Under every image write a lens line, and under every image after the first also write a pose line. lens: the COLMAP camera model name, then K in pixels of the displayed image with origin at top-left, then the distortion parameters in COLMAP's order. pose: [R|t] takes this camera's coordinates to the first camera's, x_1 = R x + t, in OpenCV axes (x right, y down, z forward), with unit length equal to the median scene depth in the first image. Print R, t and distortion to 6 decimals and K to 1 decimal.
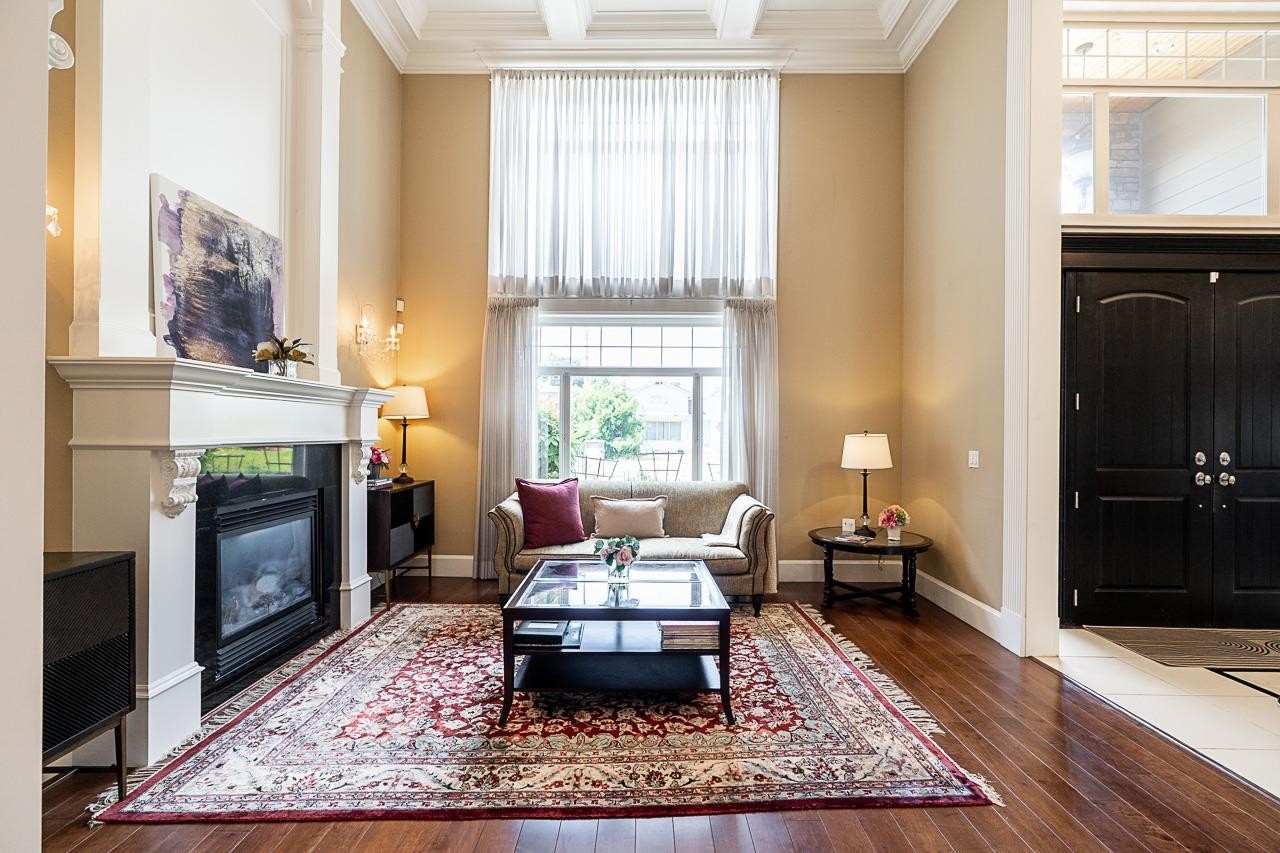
lens RADIAL K [[578.4, 0, 638.8], [0, 578.4, 430.5], [0, 0, 1]] dist [-0.006577, 0.000090]
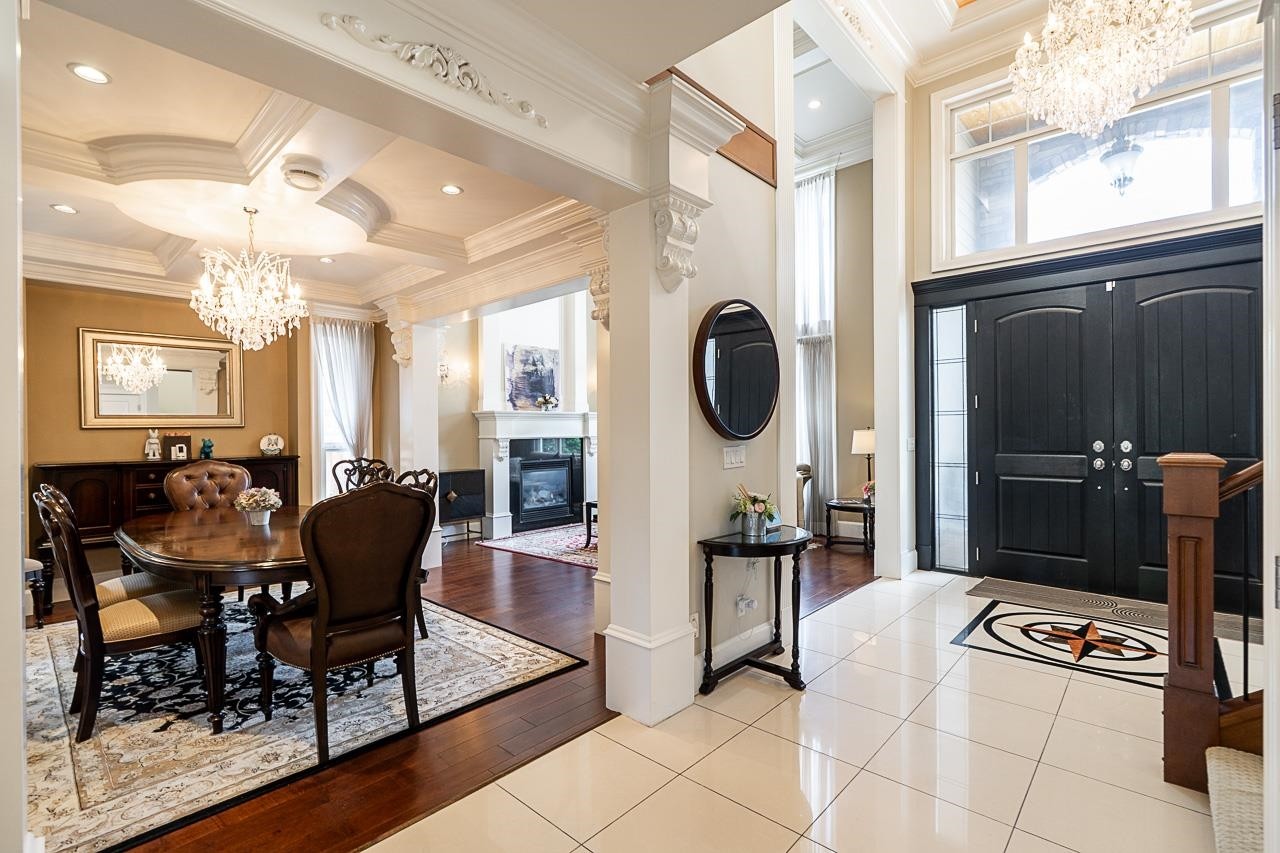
lens RADIAL K [[578.3, 0, 640.4], [0, 578.3, 429.6], [0, 0, 1]] dist [-0.012848, 0.005646]
pose [[0.744011, -0.015786, -0.667980, 1.335084], [0.016588, 0.999849, -0.005154, 0.007399], [0.667961, -0.007246, 0.744161, -0.582818]]
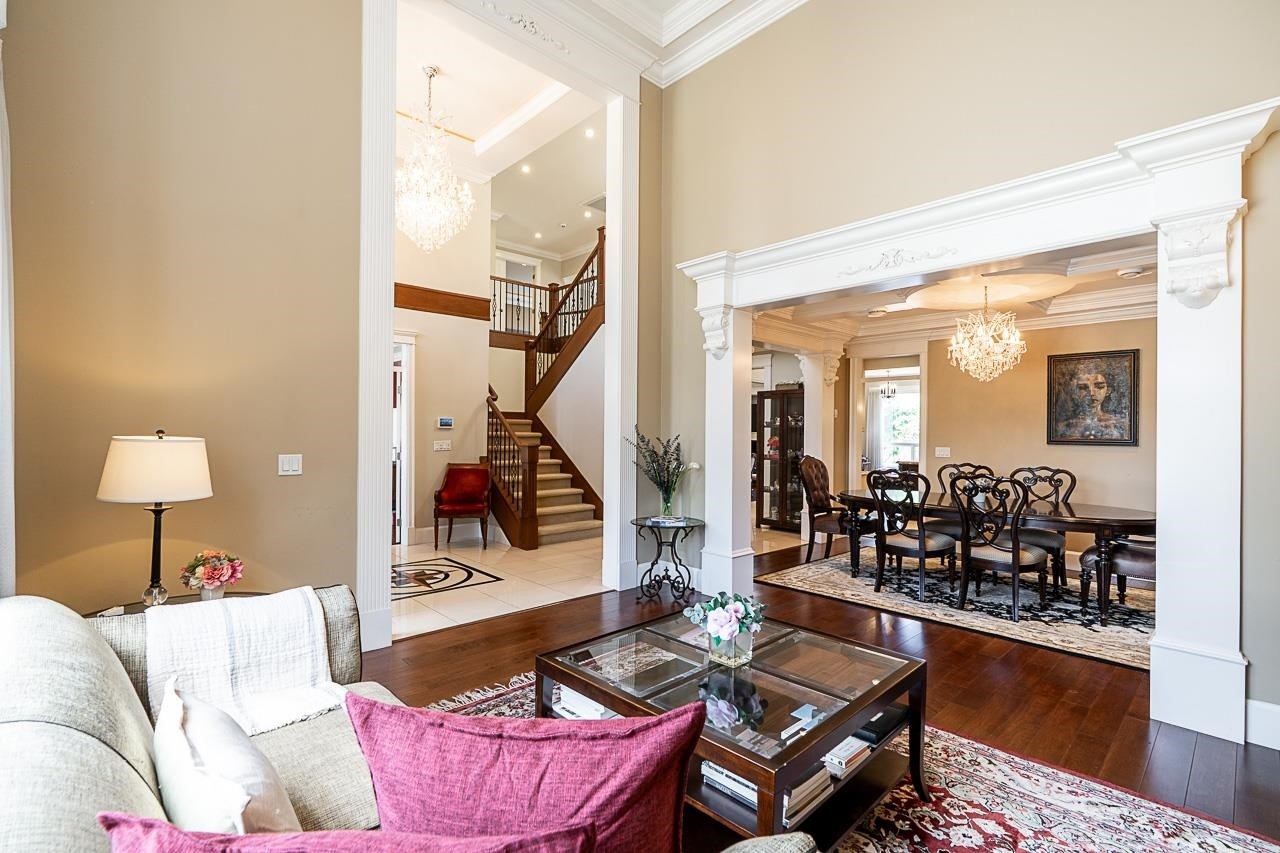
lens RADIAL K [[578.3, 0, 640.4], [0, 578.3, 429.6], [0, 0, 1]] dist [-0.012848, 0.005646]
pose [[-0.692234, -0.011308, 0.721585, -0.443206], [-0.017349, 0.999849, -0.000974, -0.011022], [-0.721465, -0.013193, -0.692326, 1.531742]]
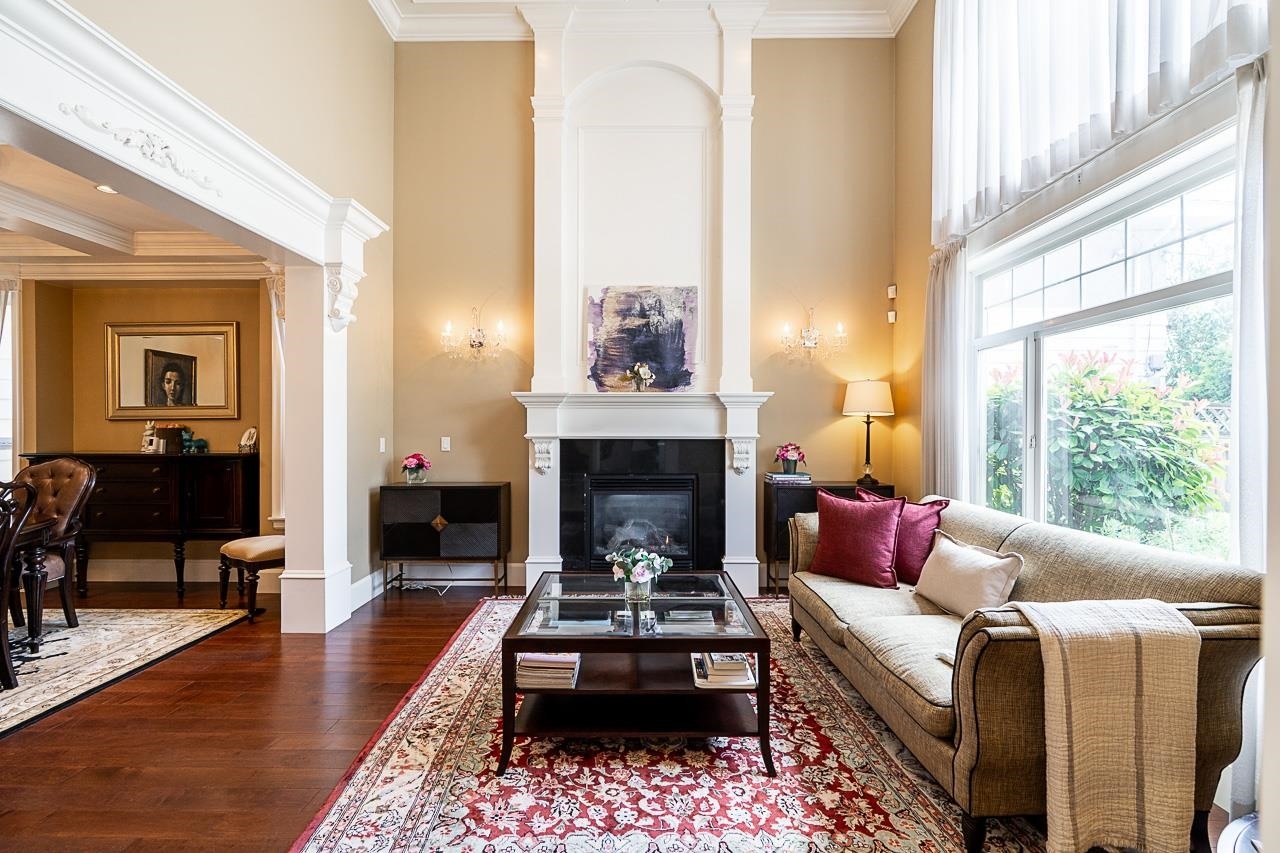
lens RADIAL K [[578.3, 0, 640.4], [0, 578.3, 429.6], [0, 0, 1]] dist [-0.012848, 0.005646]
pose [[0.001010, -0.001600, -0.999998, 0.824717], [0.001407, 0.999998, -0.001599, 0.004705], [0.999998, -0.001406, 0.001012, 0.991440]]
